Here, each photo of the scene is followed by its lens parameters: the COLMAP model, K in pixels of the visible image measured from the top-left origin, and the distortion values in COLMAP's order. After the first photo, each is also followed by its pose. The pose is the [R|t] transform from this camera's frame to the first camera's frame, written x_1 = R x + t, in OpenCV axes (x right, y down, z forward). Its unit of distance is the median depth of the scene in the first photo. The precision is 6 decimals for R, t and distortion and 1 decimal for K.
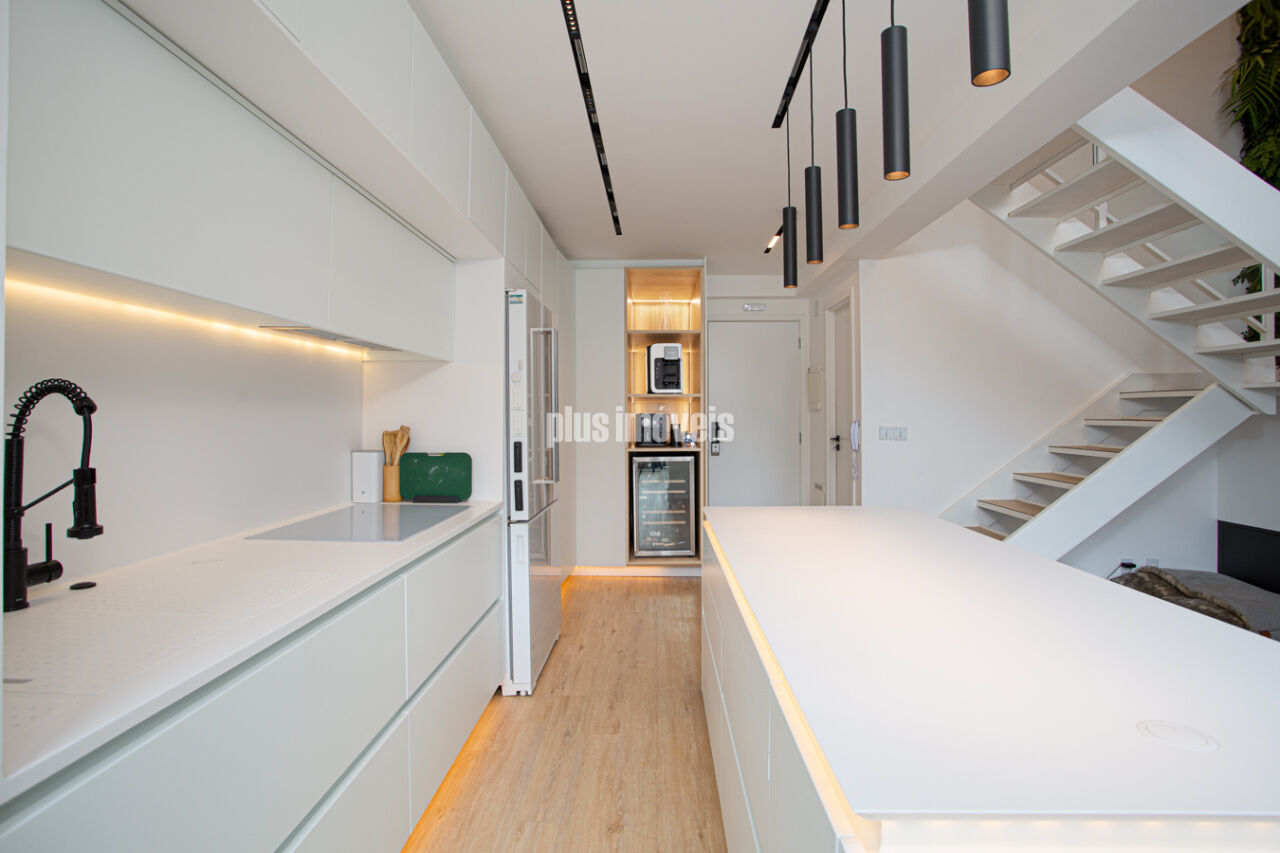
lens RADIAL K [[619.8, 0, 646.2], [0, 619.8, 425.7], [0, 0, 1]] dist [-0.014713, -0.000028]
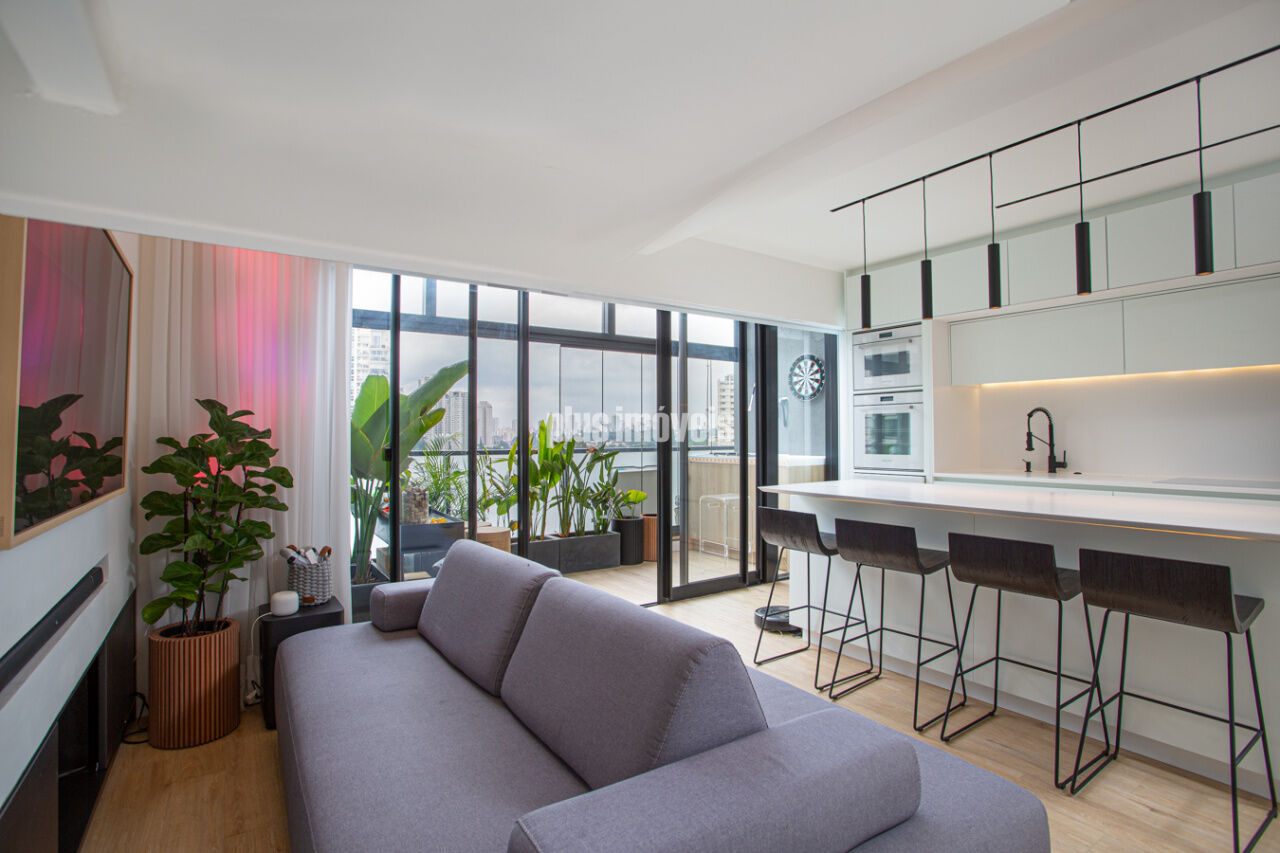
lens RADIAL K [[619.3, 0, 637.6], [0, 619.3, 423.3], [0, 0, 1]] dist [-0.077138, 0.034154]
pose [[-0.814997, -0.011845, -0.579344, 1.268154], [-0.005996, 0.999910, -0.012009, 0.025442], [0.579434, -0.006313, -0.814994, 1.029889]]
